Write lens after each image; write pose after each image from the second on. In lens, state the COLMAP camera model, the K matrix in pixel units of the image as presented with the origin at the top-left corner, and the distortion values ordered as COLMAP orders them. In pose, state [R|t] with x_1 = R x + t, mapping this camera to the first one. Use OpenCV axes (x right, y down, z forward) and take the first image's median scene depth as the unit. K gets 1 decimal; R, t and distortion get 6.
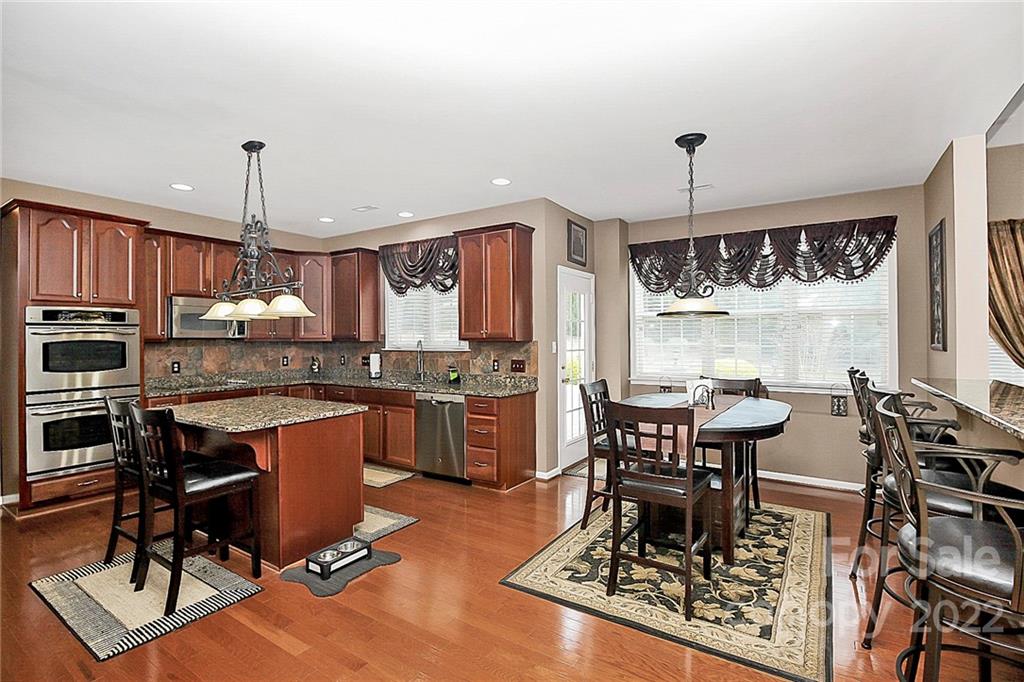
lens RADIAL K [[493.6, 0, 497.6], [0, 493.6, 337.3], [0, 0, 1]] dist [0.003427, -0.019453]
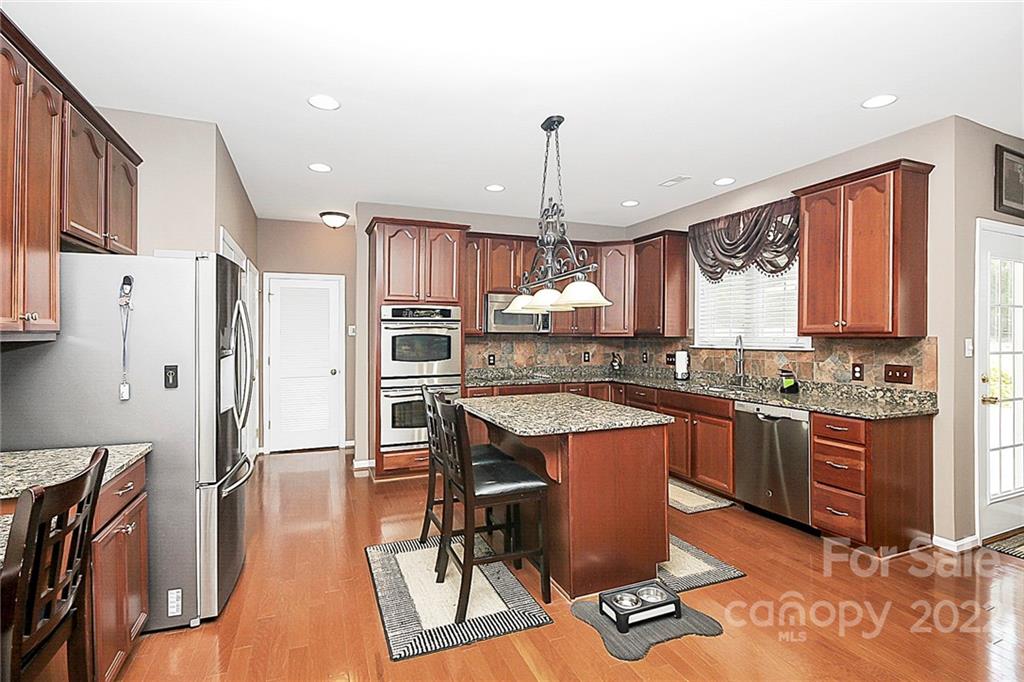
lens RADIAL K [[480.7, 0, 512.0], [0, 480.7, 341.0], [0, 0, 1]] dist [0.001175, -0.015652]
pose [[0.839595, 0.010901, -0.543104, -0.049733], [-0.004123, 0.999898, 0.013696, 0.005615], [0.543198, -0.009260, 0.839554, 0.158187]]
